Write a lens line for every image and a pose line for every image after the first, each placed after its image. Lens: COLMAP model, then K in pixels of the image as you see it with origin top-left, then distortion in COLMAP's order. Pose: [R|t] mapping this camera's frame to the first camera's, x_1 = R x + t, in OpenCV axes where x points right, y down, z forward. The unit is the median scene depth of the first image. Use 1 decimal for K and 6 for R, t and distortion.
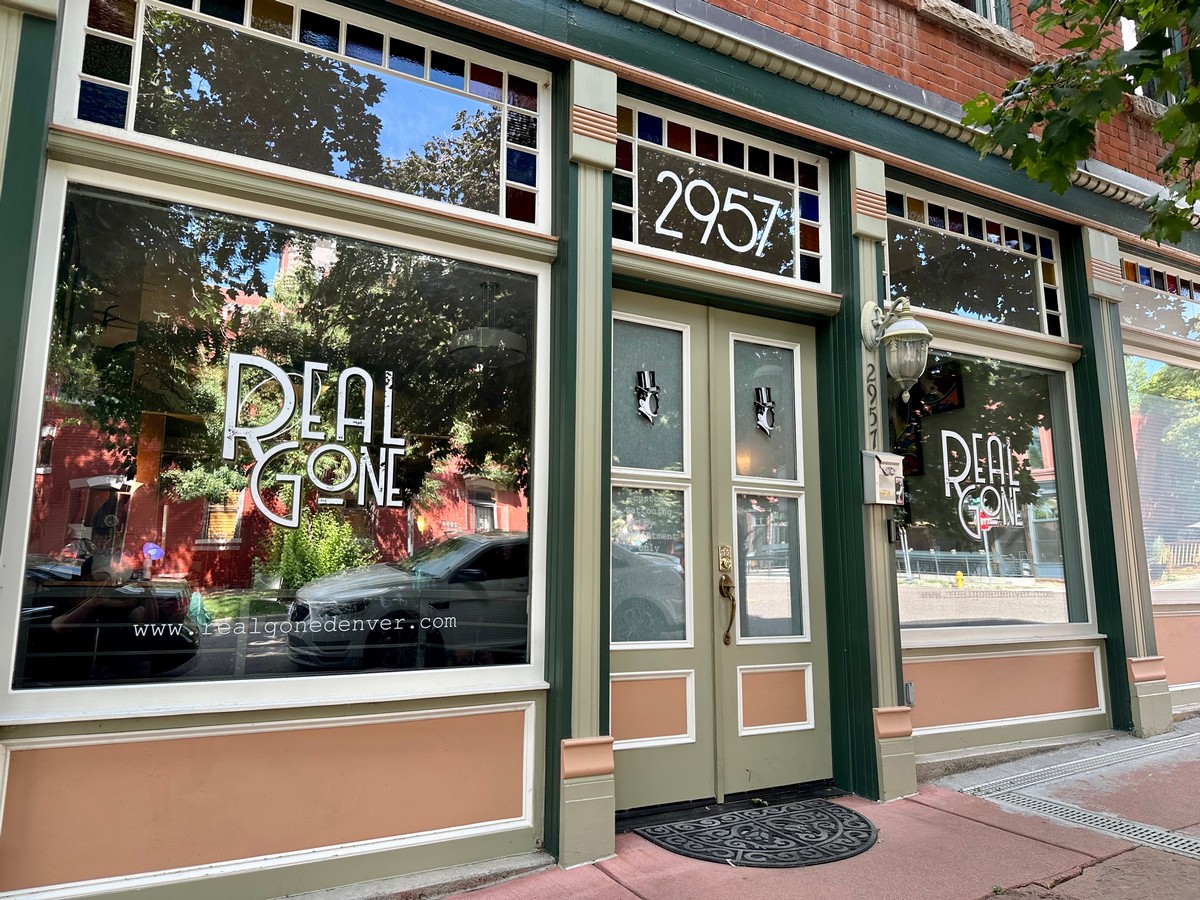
lens RADIAL K [[833.8, 0, 595.8], [0, 833.8, 449.2], [0, 0, 1]] dist [0.040574, -0.032564]
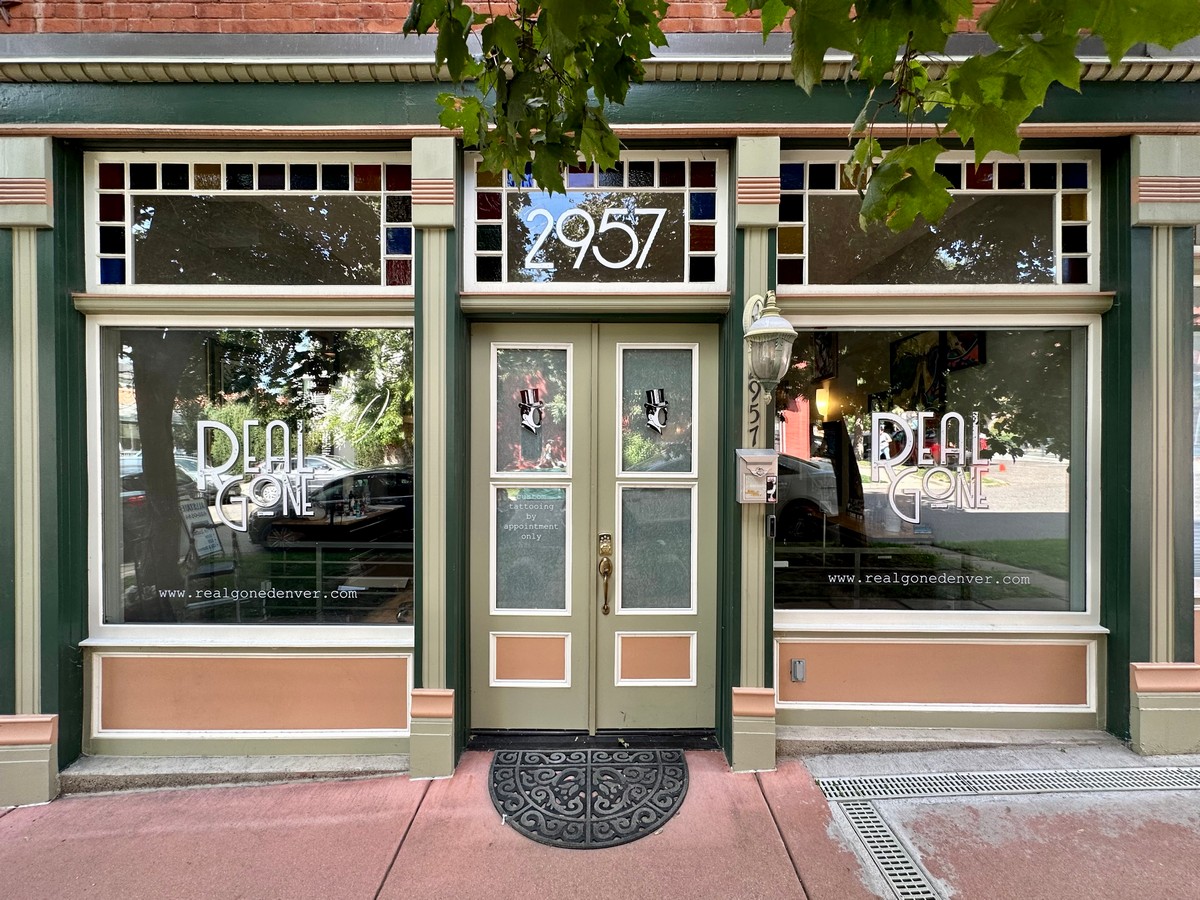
lens RADIAL K [[483.7, 0, 599.7], [0, 483.7, 446.9], [0, 0, 1]] dist [-0.002976, 0.001873]
pose [[0.876930, 0.005443, -0.480587, 0.455519], [0.074068, 0.986460, 0.146325, -0.100231], [0.474877, -0.163913, 0.864653, 0.405464]]
